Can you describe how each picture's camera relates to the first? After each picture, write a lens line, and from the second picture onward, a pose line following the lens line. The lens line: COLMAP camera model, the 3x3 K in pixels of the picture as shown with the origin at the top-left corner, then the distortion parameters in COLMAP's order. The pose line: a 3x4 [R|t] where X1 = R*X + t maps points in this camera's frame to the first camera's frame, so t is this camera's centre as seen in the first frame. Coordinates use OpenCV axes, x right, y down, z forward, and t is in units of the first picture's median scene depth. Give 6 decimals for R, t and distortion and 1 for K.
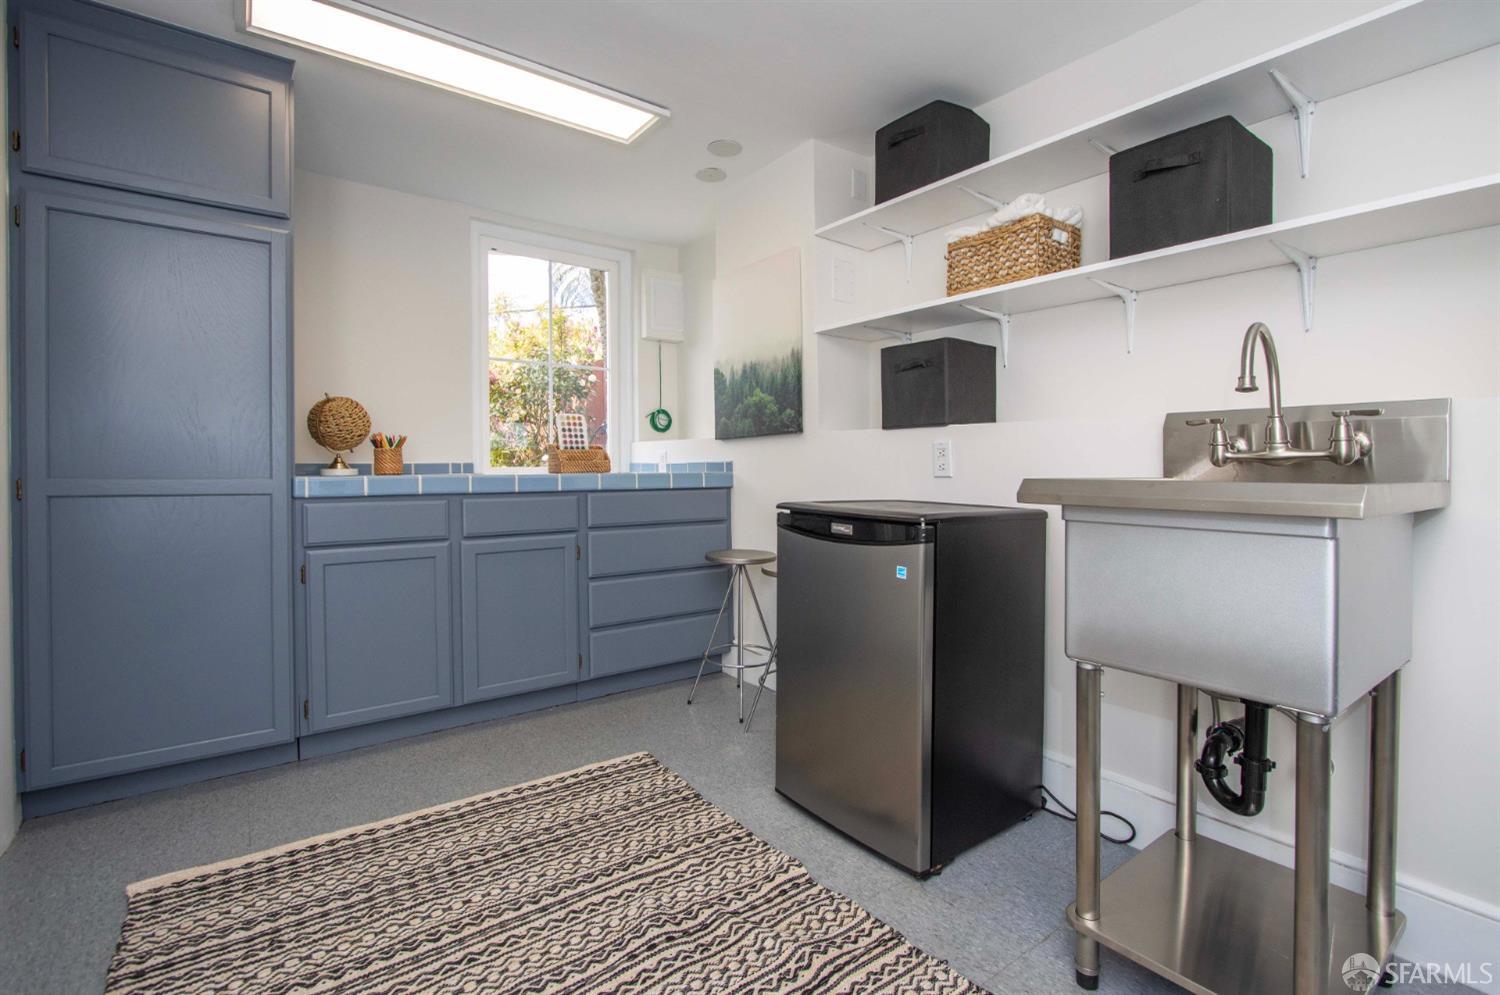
lens RADIAL K [[704.1, 0, 751.1], [0, 704.1, 471.9], [0, 0, 1]] dist [-0.001363, 0.000011]
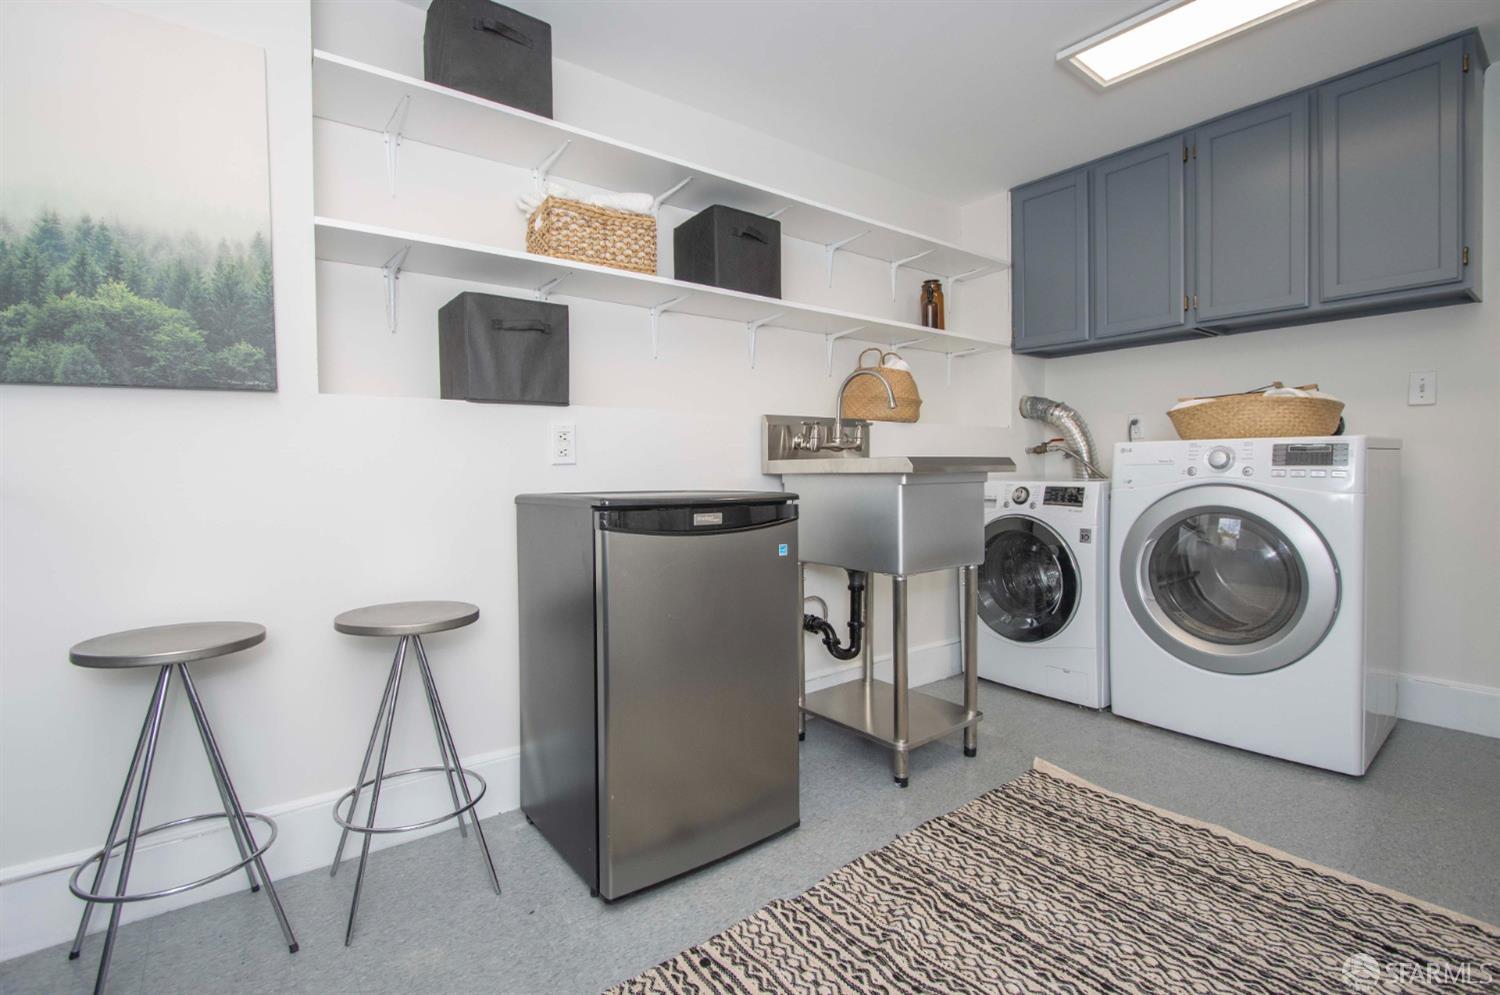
lens RADIAL K [[704.1, 0, 751.1], [0, 704.1, 471.9], [0, 0, 1]] dist [-0.001363, 0.000011]
pose [[-0.009300, -0.013320, 0.999868, -0.485836], [0.017441, 0.999757, 0.013481, 0.007463], [-0.999805, 0.017564, -0.009066, 0.622012]]
